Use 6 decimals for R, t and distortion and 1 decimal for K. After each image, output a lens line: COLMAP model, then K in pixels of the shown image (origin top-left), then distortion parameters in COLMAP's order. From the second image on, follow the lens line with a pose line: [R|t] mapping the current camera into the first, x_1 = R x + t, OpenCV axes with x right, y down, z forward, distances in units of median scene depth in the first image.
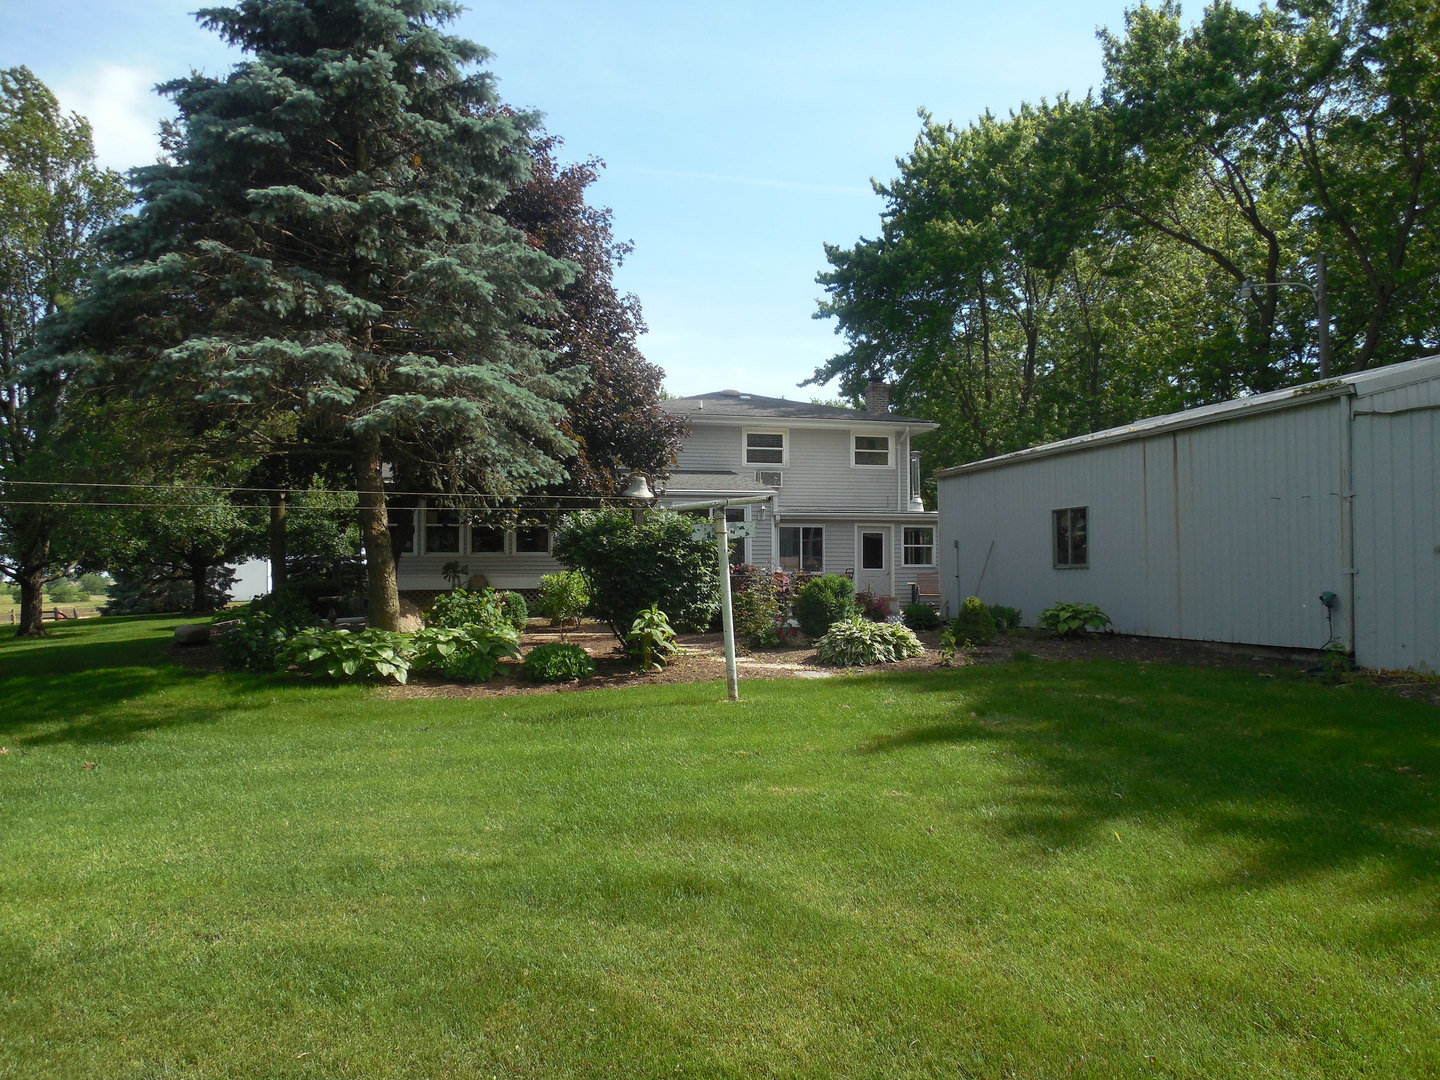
lens RADIAL K [[1082.6, 0, 717.8], [0, 1082.6, 535.3], [0, 0, 1]] dist [-0.004973, -0.003916]
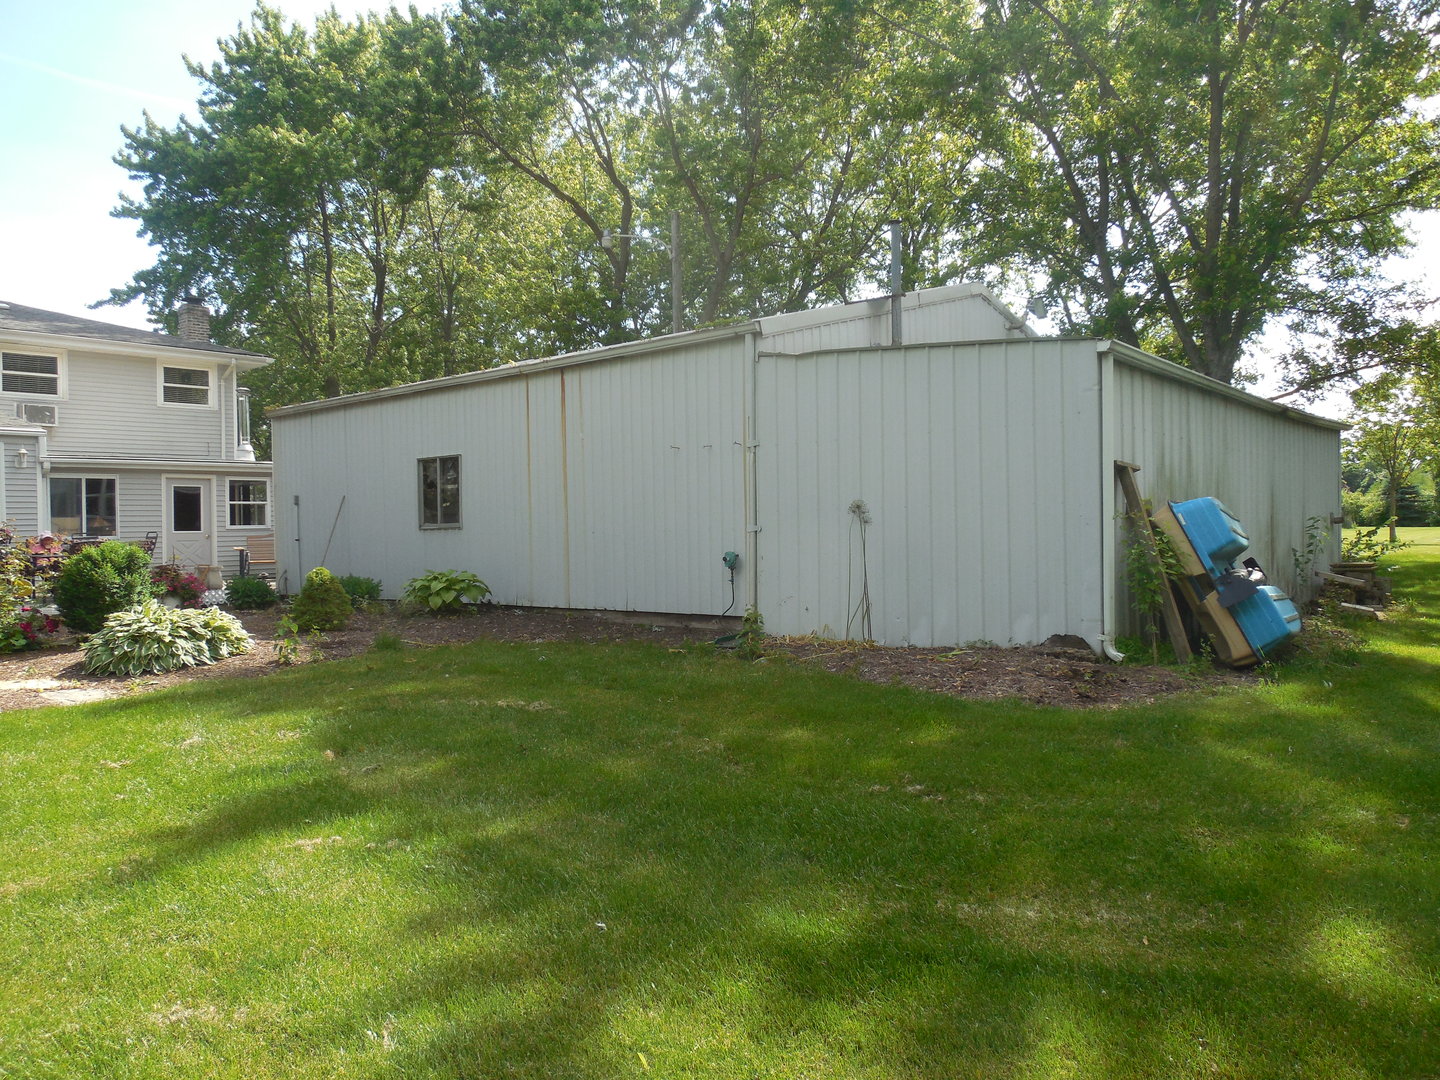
lens RADIAL K [[1082.6, 0, 720.0], [0, 1082.6, 528.9], [0, 0, 1]] dist [-0.004973, -0.003916]
pose [[0.830032, -0.014135, 0.557536, 0.026770], [-0.004415, 0.999481, 0.031912, 0.002166], [-0.557698, -0.028950, 0.829539, 0.127495]]
